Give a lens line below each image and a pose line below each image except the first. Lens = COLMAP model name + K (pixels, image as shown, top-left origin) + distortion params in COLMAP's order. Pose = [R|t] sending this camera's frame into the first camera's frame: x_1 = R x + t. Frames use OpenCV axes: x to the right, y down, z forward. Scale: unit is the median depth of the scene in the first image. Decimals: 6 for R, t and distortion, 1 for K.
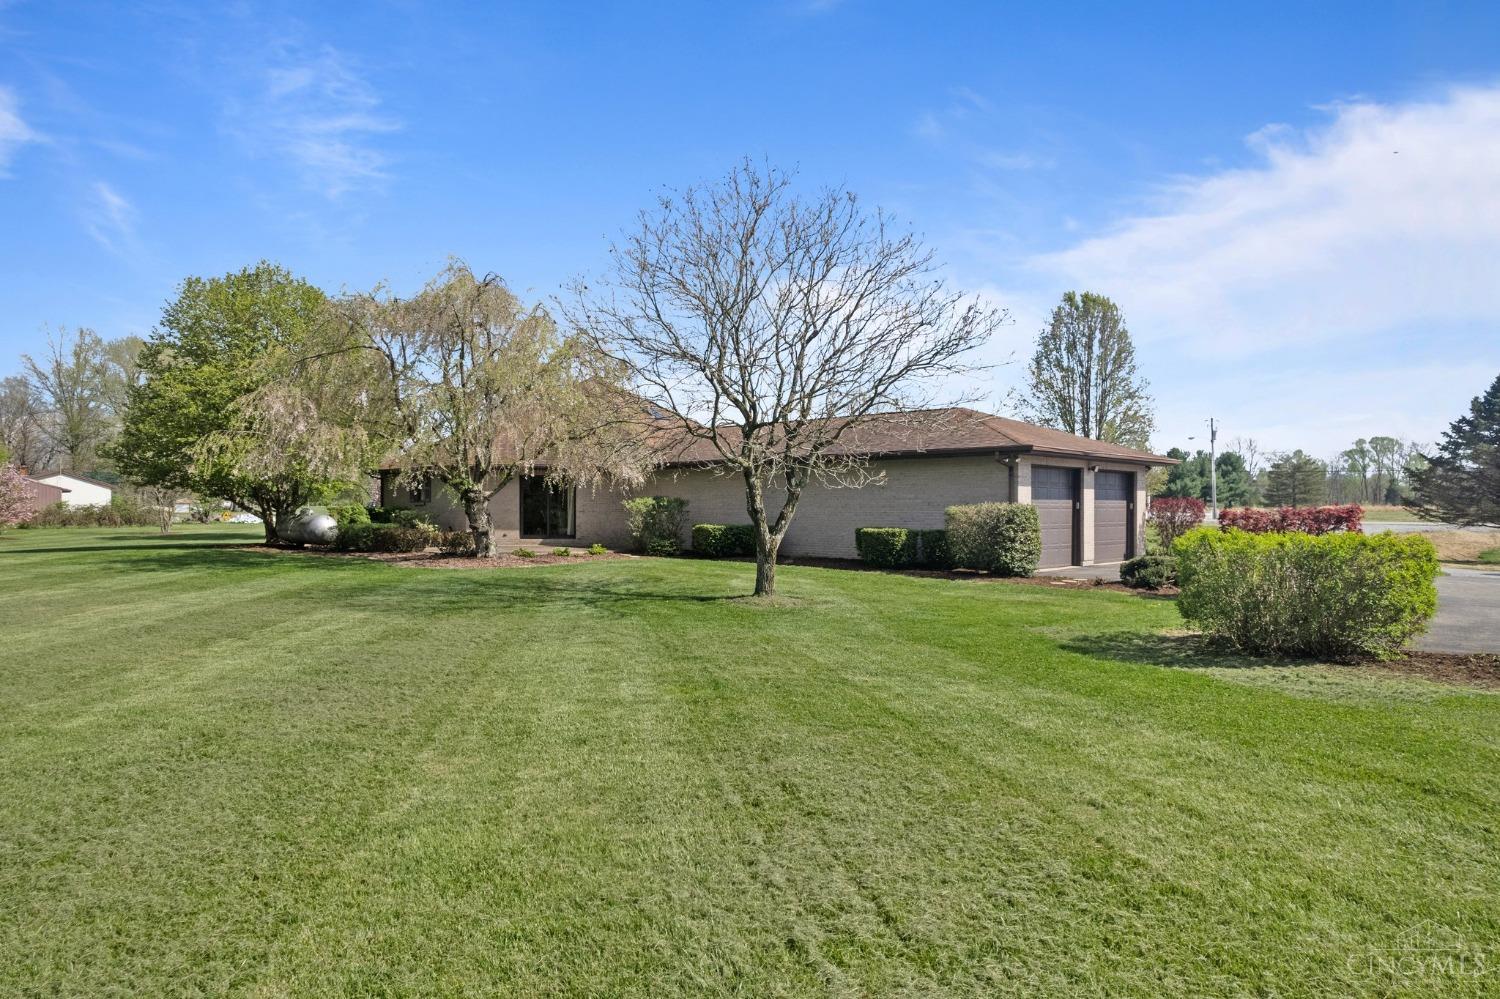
lens RADIAL K [[979.9, 0, 740.7], [0, 979.9, 502.1], [0, 0, 1]] dist [-0.042719, 0.002025]
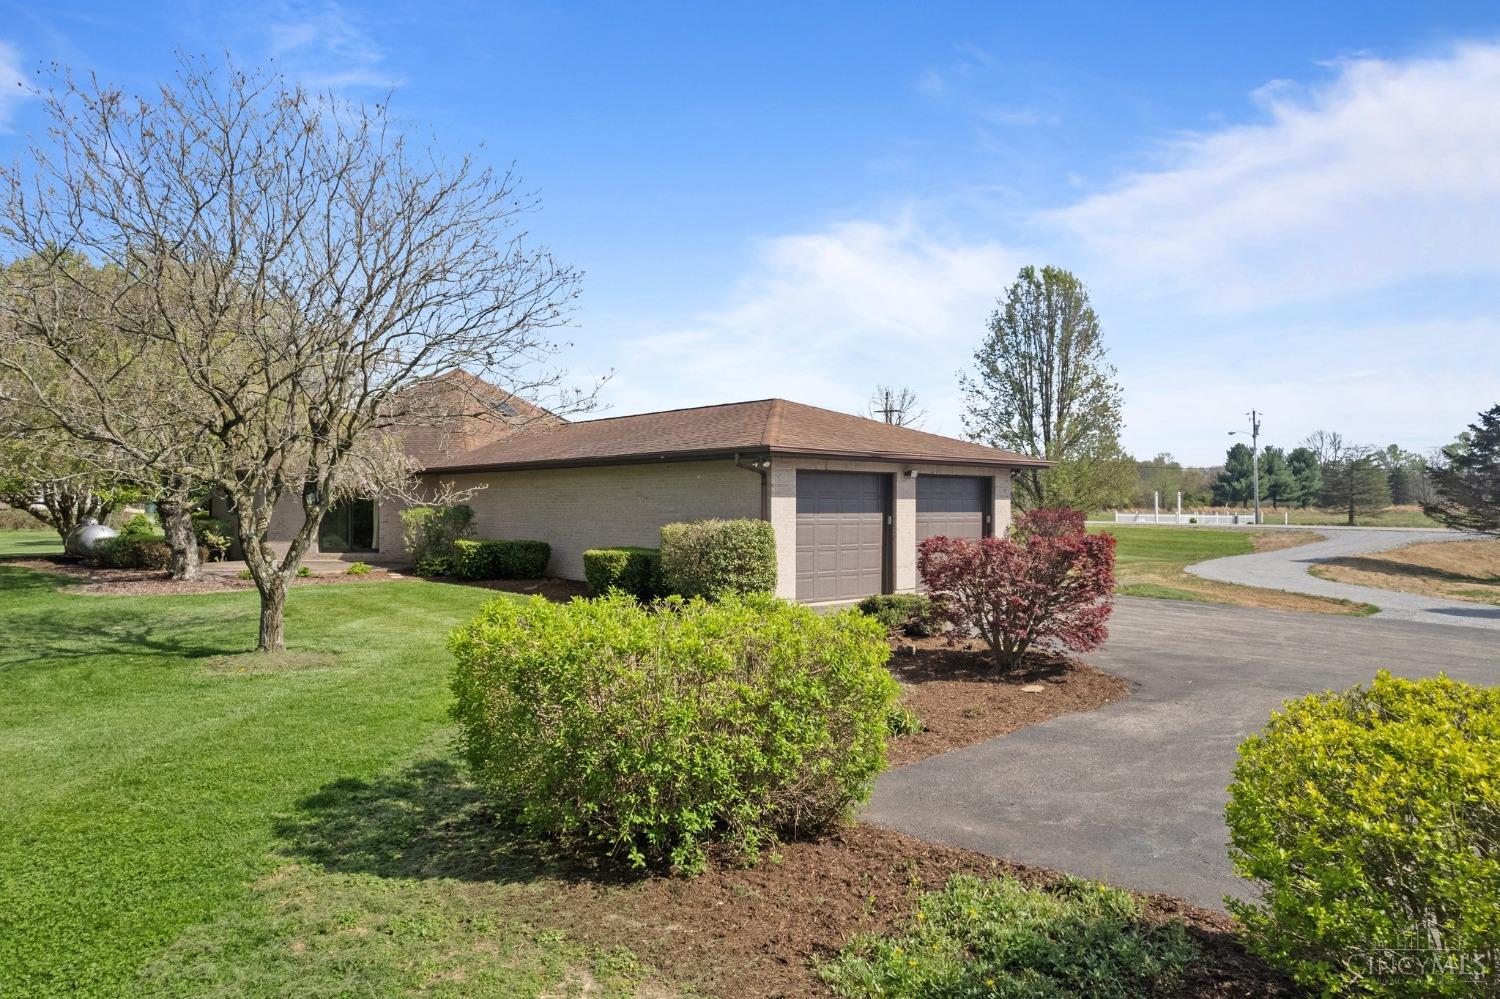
lens RADIAL K [[979.9, 0, 740.7], [0, 979.9, 502.1], [0, 0, 1]] dist [-0.042719, 0.002025]
pose [[0.996424, -0.000307, -0.084492, 0.159165], [0.000527, 0.999997, 0.002576, -0.007171], [0.084491, -0.002612, 0.996421, 0.107664]]
